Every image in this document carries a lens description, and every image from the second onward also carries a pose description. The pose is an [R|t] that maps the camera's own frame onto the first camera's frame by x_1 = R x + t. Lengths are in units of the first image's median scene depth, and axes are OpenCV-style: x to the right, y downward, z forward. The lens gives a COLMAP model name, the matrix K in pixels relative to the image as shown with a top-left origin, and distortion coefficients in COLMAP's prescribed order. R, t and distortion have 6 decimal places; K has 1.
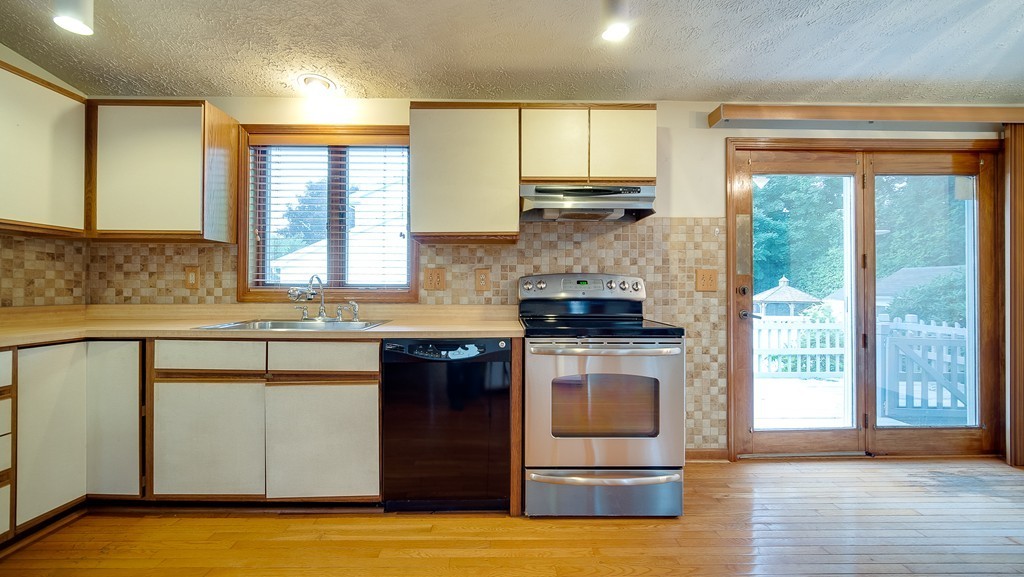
lens RADIAL K [[415.1, 0, 507.1], [0, 415.1, 285.1], [0, 0, 1]] dist [-0.001273, 0.000096]
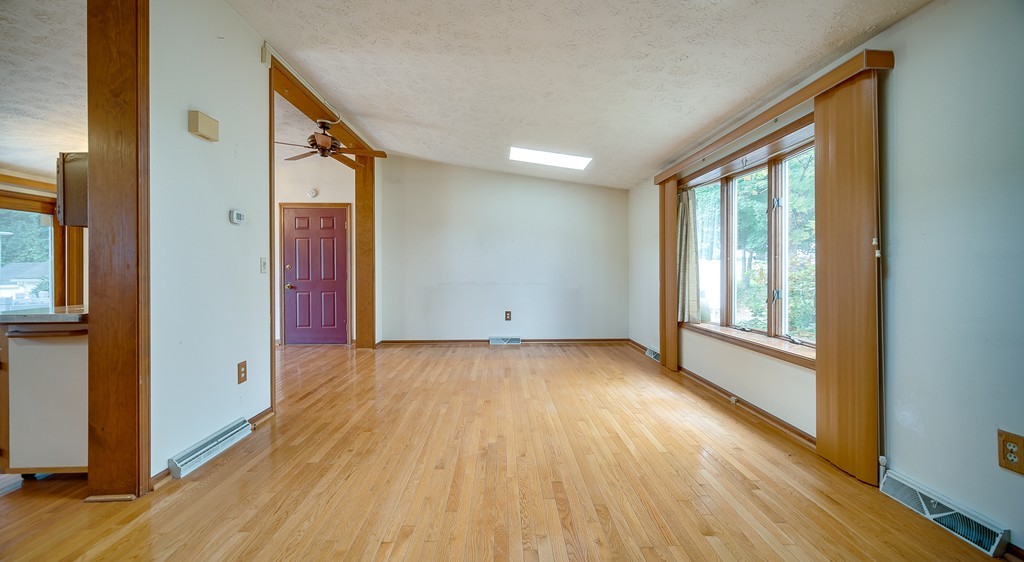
lens RADIAL K [[405.6, 0, 508.3], [0, 405.6, 271.0], [0, 0, 1]] dist [-0.001600, -0.000163]
pose [[-0.005037, -0.005691, 0.999971, -0.832168], [-0.000658, 0.999984, 0.005688, -0.011169], [-0.999987, -0.000630, -0.005041, -1.203057]]
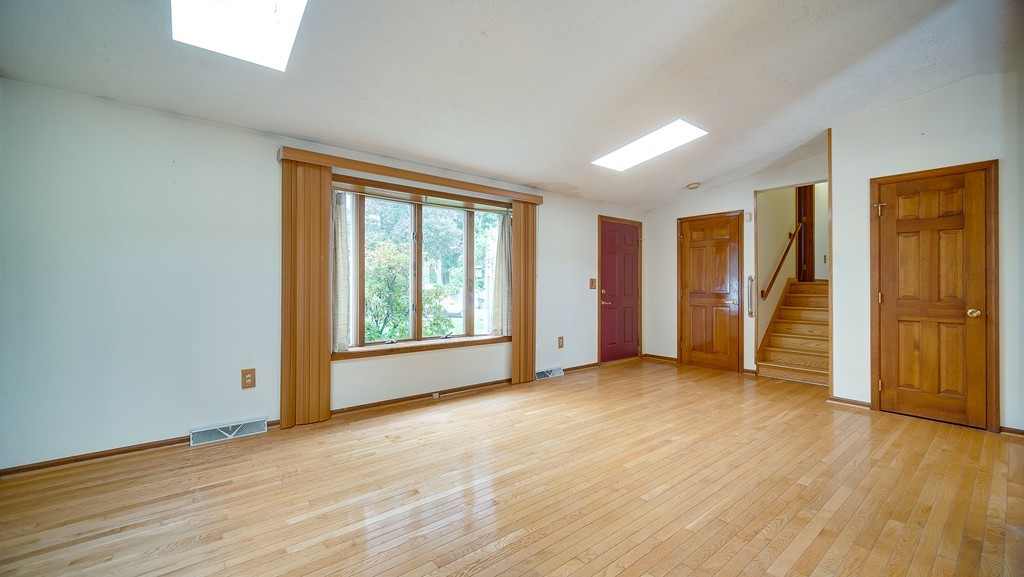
lens RADIAL K [[405.7, 0, 507.8], [0, 405.7, 285.2], [0, 0, 1]] dist [-0.000714, 0.000557]
pose [[-0.792774, -0.004931, -0.609496, 1.183647], [-0.001588, 0.999981, -0.006025, -0.009574], [0.609514, -0.003808, -0.792766, -0.521193]]
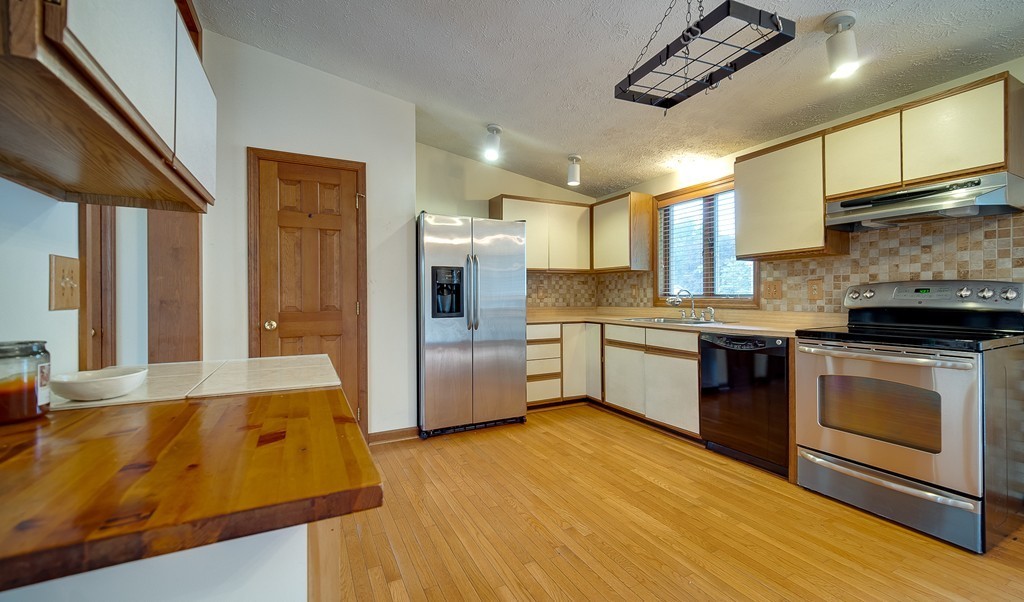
lens RADIAL K [[424.5, 0, 527.6], [0, 424.5, 296.5], [0, 0, 1]] dist [-0.000185, -0.000103]
pose [[0.463365, -0.005590, -0.886150, 0.589198], [0.010995, 0.999939, -0.000559, -0.002212], [0.886099, -0.009484, 0.463398, -0.205062]]
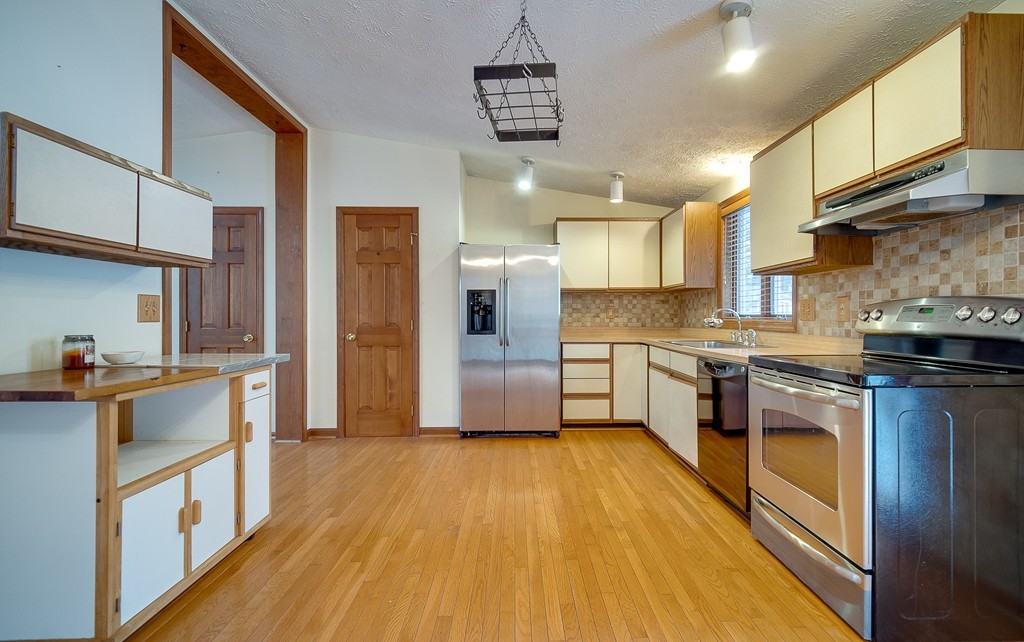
lens RADIAL K [[450.1, 0, 527.7], [0, 450.1, 316.9], [0, 0, 1]] dist [-0.000245, 0.000228]
pose [[0.017045, -0.002278, -0.999852, 0.891991], [0.005909, 0.999980, -0.002177, 0.001834], [0.999837, -0.005871, 0.017058, 0.309613]]
